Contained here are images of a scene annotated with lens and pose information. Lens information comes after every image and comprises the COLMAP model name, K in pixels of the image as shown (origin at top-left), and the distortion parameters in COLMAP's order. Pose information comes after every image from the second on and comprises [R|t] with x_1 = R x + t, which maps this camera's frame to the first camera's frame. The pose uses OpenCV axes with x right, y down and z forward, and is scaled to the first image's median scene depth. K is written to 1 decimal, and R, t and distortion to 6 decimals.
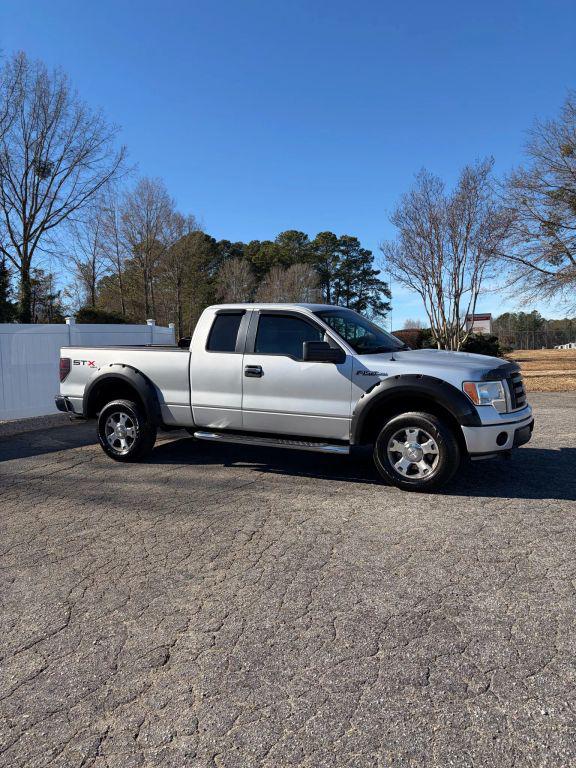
lens RADIAL K [[584.4, 0, 288.5], [0, 584.4, 390.3], [0, 0, 1]] dist [0.029941, -0.010952]
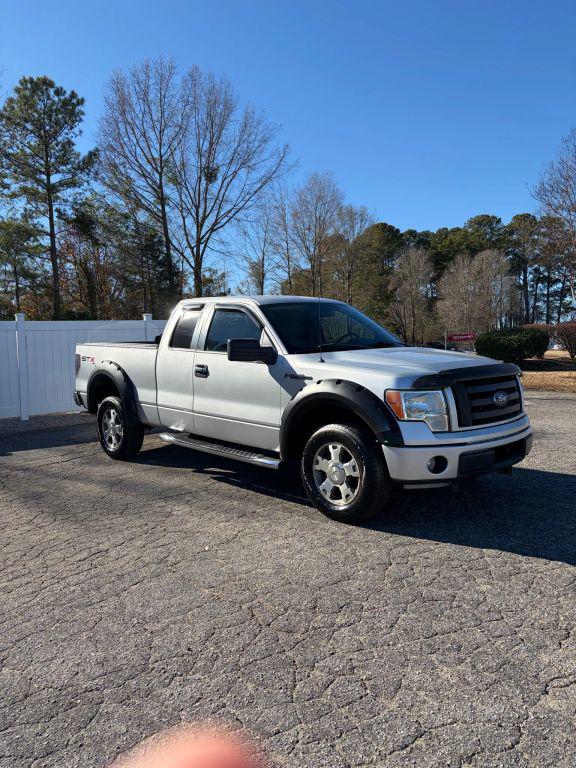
lens RADIAL K [[584.4, 0, 288.5], [0, 584.4, 390.3], [0, 0, 1]] dist [0.029941, -0.010952]
pose [[0.947342, 0.026469, -0.319129, 0.308734], [-0.022404, 0.999614, 0.016401, -0.017479], [0.319440, -0.008387, 0.947569, 0.146386]]
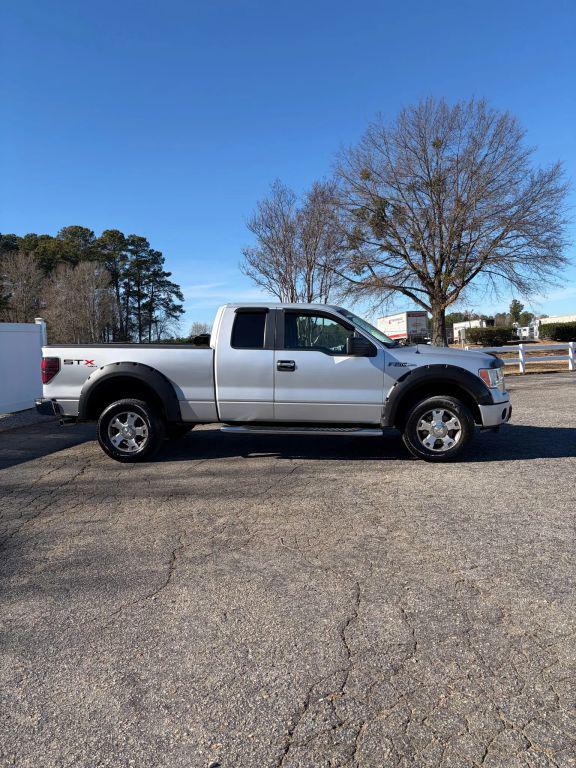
lens RADIAL K [[584.0, 0, 293.7], [0, 584.0, 390.0], [0, 0, 1]] dist [0.027038, -0.007469]
pose [[0.930569, -0.034848, 0.364453, -0.373935], [0.036483, 0.999331, 0.002401, 0.008582], [-0.364293, 0.011062, 0.931219, -0.005178]]
